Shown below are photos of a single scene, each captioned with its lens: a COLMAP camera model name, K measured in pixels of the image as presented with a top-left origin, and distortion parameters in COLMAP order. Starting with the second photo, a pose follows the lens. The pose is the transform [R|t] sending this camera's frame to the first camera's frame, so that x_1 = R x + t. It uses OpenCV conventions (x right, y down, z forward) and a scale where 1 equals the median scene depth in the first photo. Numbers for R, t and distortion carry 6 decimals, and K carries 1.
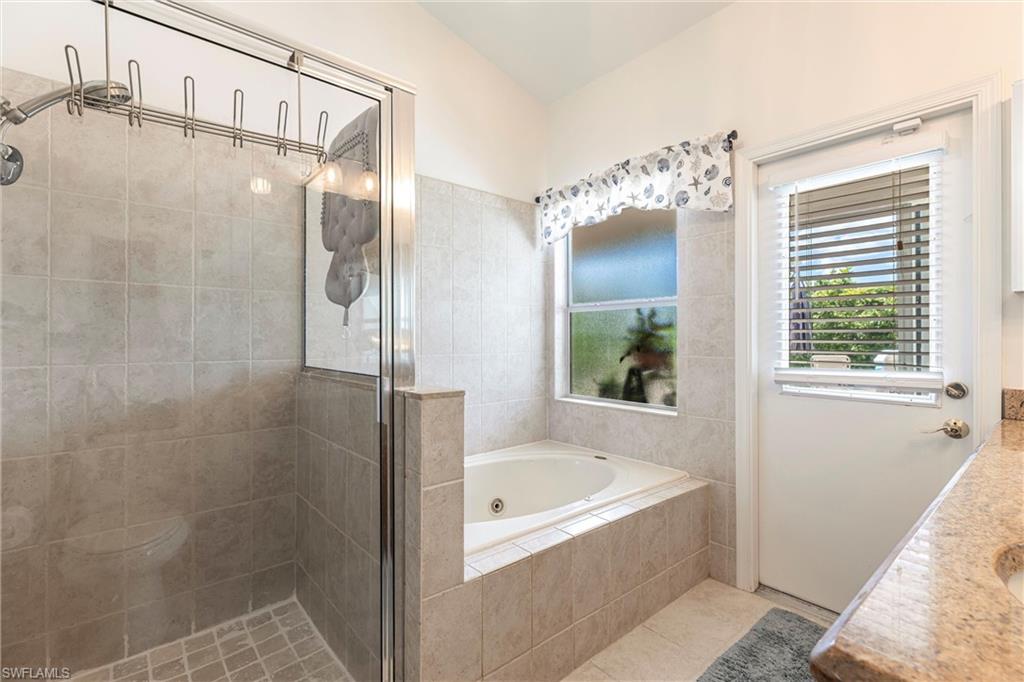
lens RADIAL K [[458.8, 0, 519.5], [0, 458.8, 338.0], [0, 0, 1]] dist [0.000863, -0.000533]
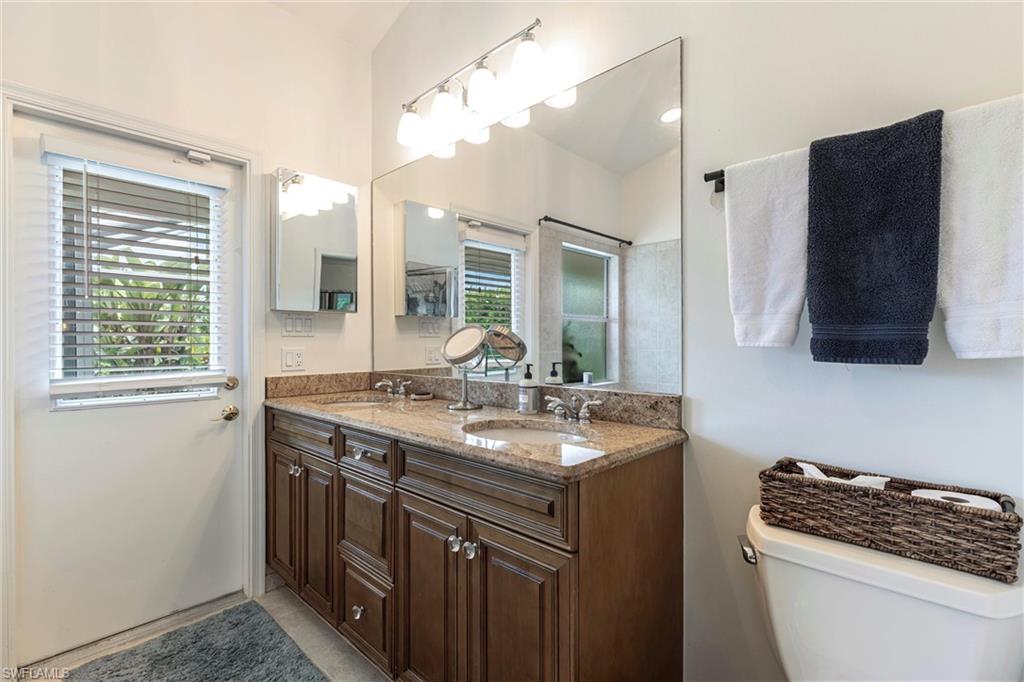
lens RADIAL K [[458.8, 0, 512.0], [0, 458.8, 344.3], [0, 0, 1]] dist [0.000863, -0.000533]
pose [[-0.098726, -0.005963, 0.995097, -0.361148], [0.002755, 0.999977, 0.006266, 0.001502], [-0.995111, 0.003360, -0.098707, 0.321779]]
